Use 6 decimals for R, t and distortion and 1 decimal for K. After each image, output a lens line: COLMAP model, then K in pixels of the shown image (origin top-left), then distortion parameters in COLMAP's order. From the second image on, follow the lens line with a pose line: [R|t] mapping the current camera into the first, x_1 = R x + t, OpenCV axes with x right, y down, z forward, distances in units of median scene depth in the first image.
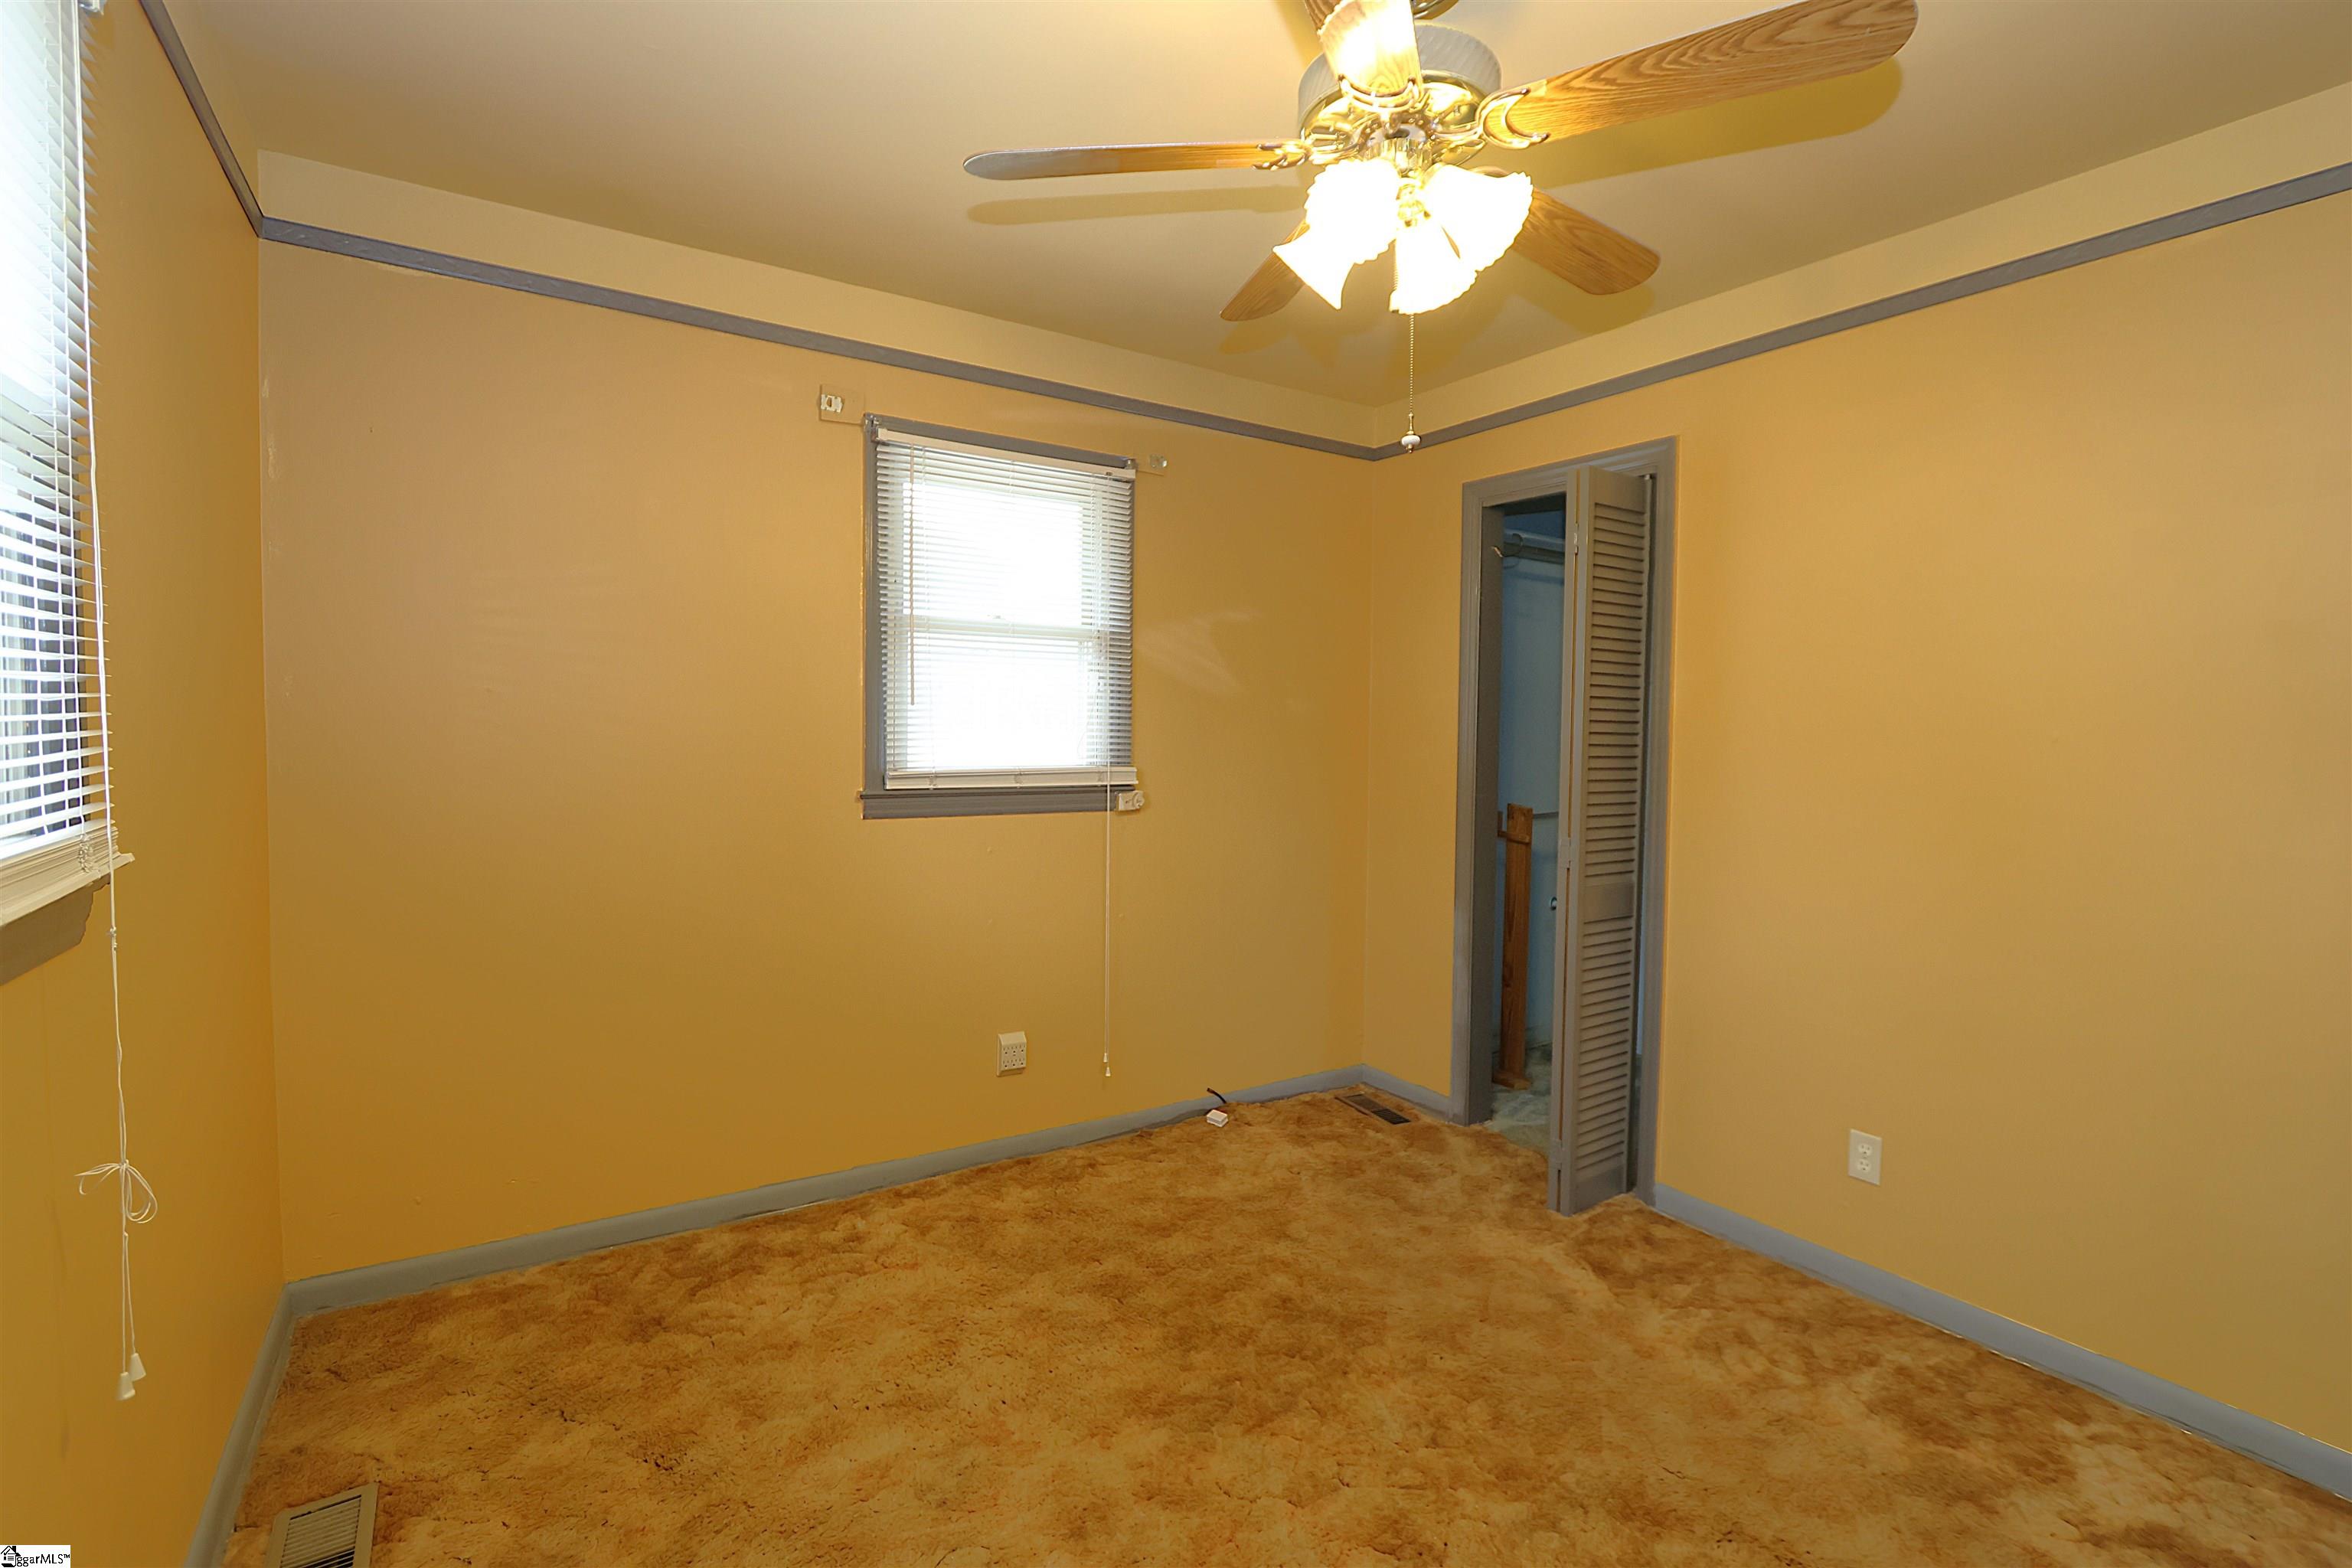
lens RADIAL K [[1089.9, 0, 1162.1], [0, 1089.9, 765.1], [0, 0, 1]] dist [-0.015597, 0.001065]
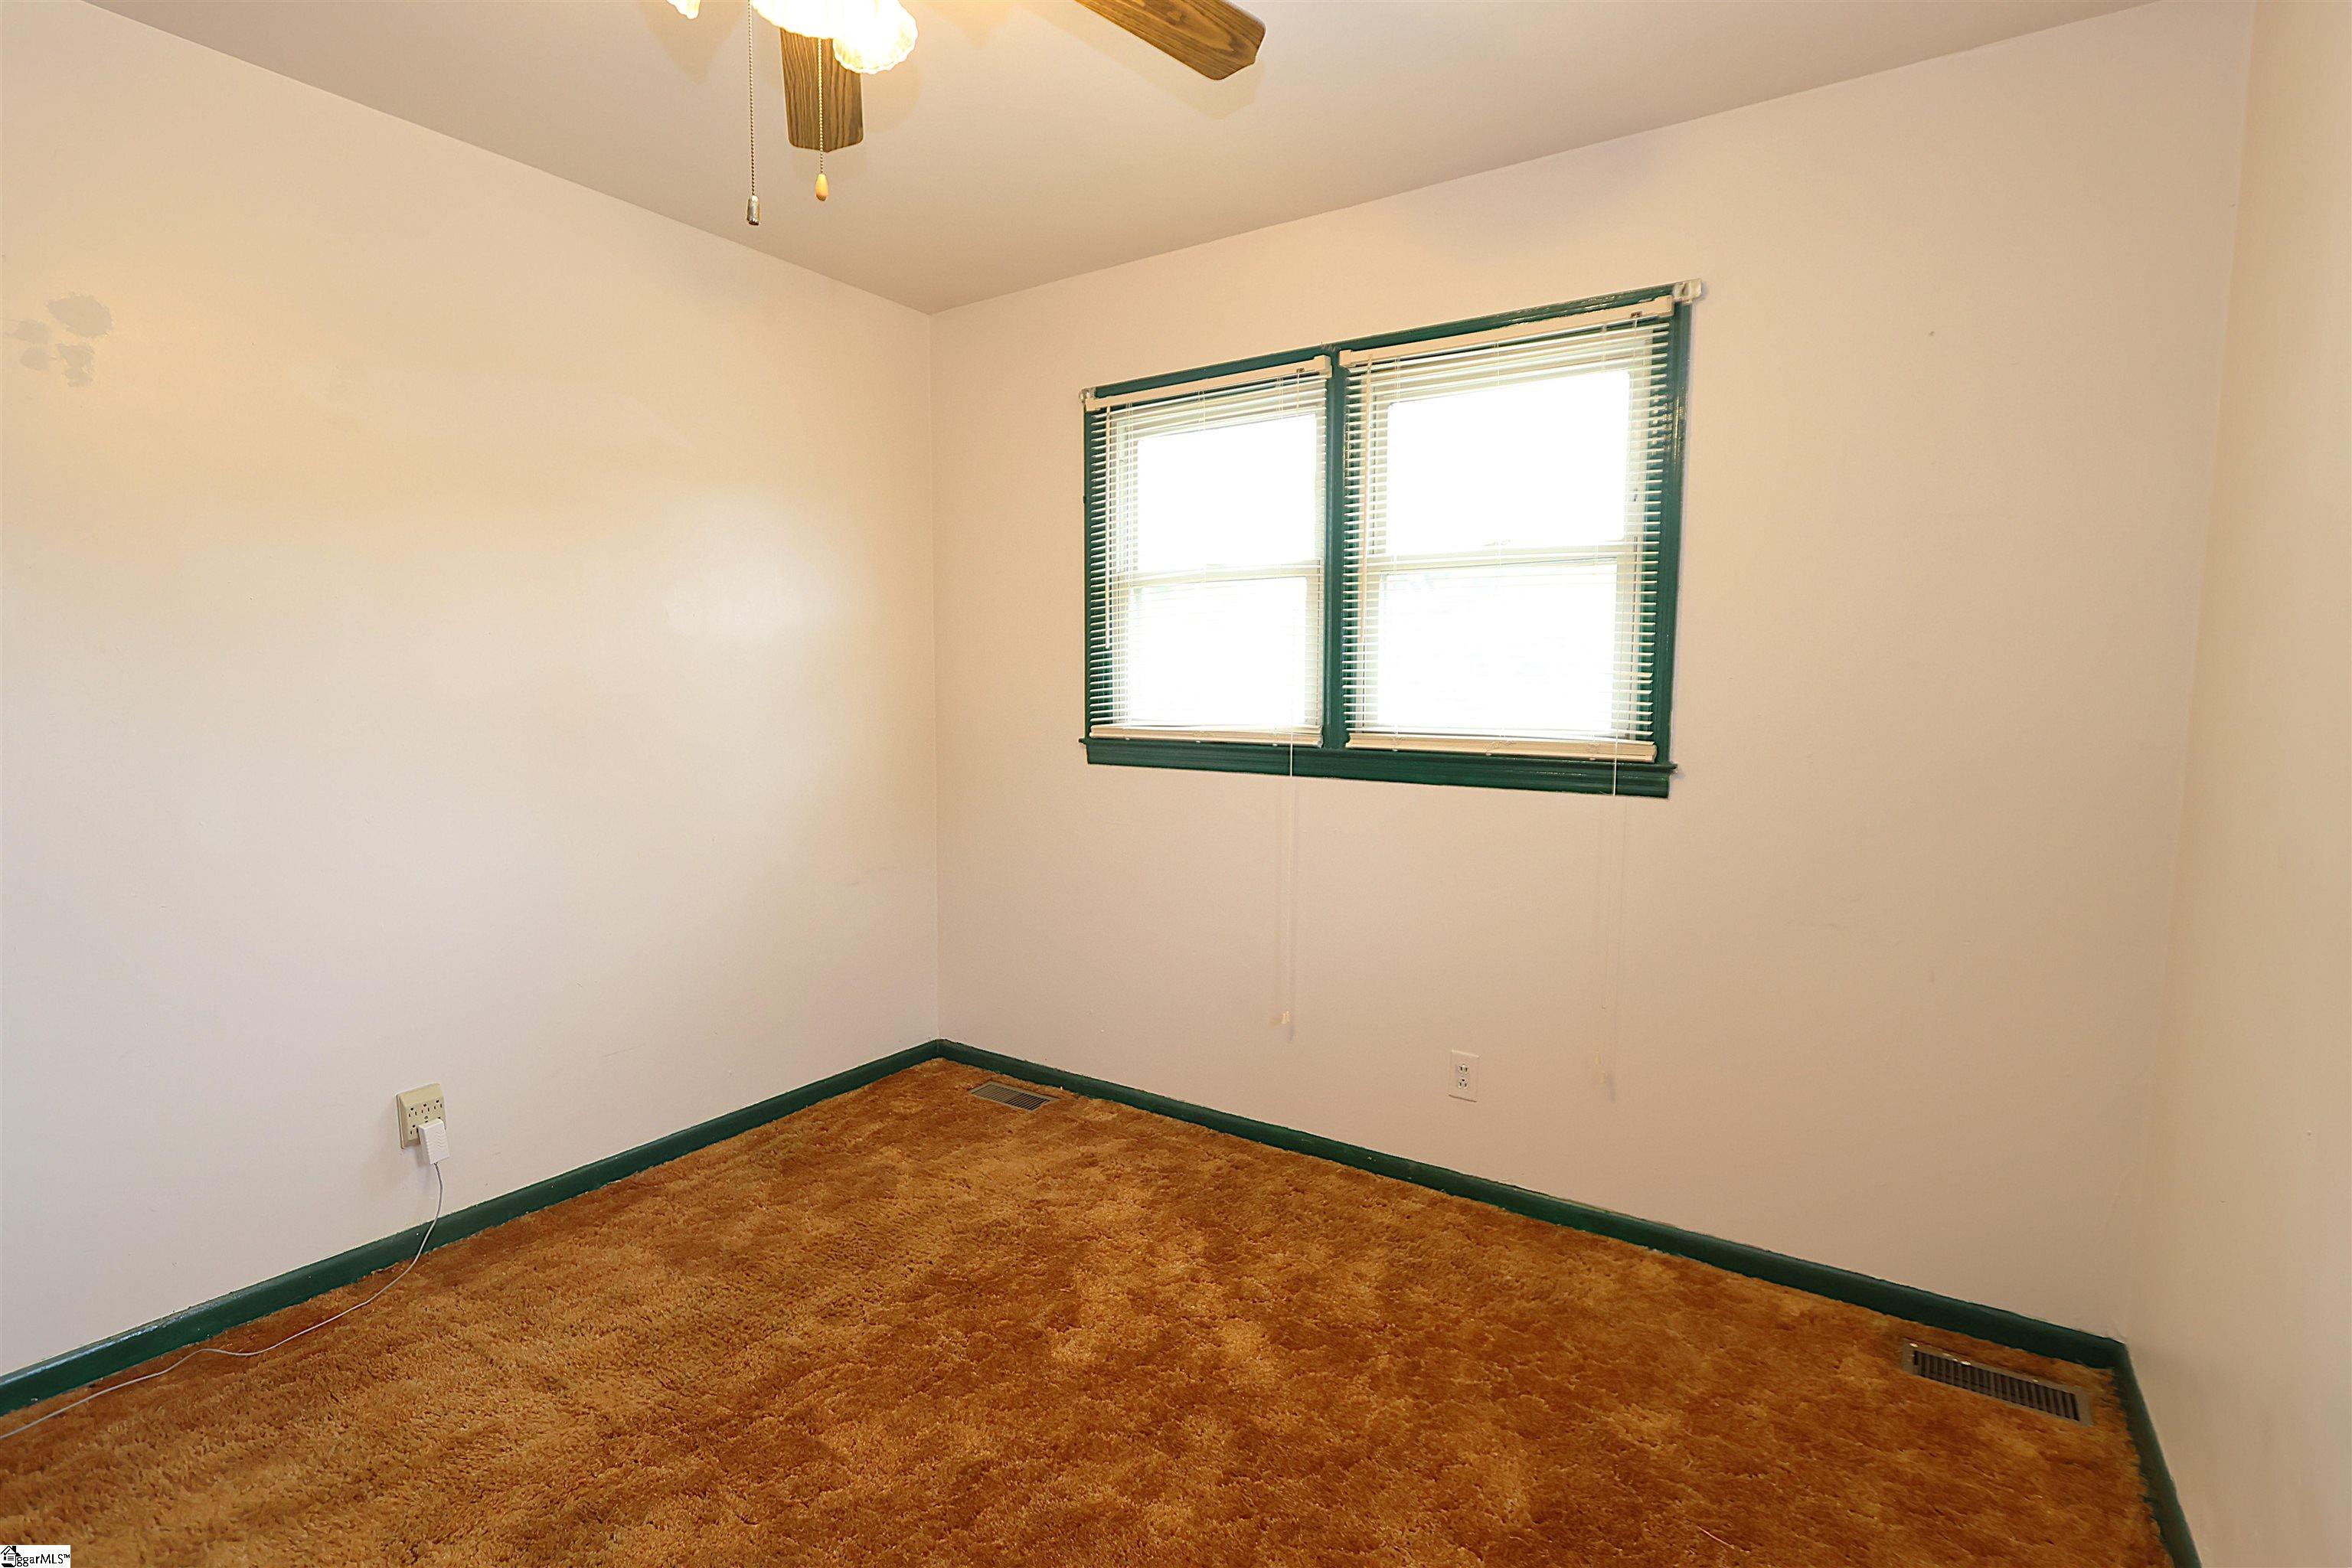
lens RADIAL K [[1089.9, 0, 1162.1], [0, 1089.9, 765.1], [0, 0, 1]] dist [-0.015597, 0.001065]
pose [[0.359969, 0.060261, -0.931016, 0.628271], [-0.037502, 0.998040, 0.050100, -0.003524], [0.932210, 0.016880, 0.361523, 0.574522]]
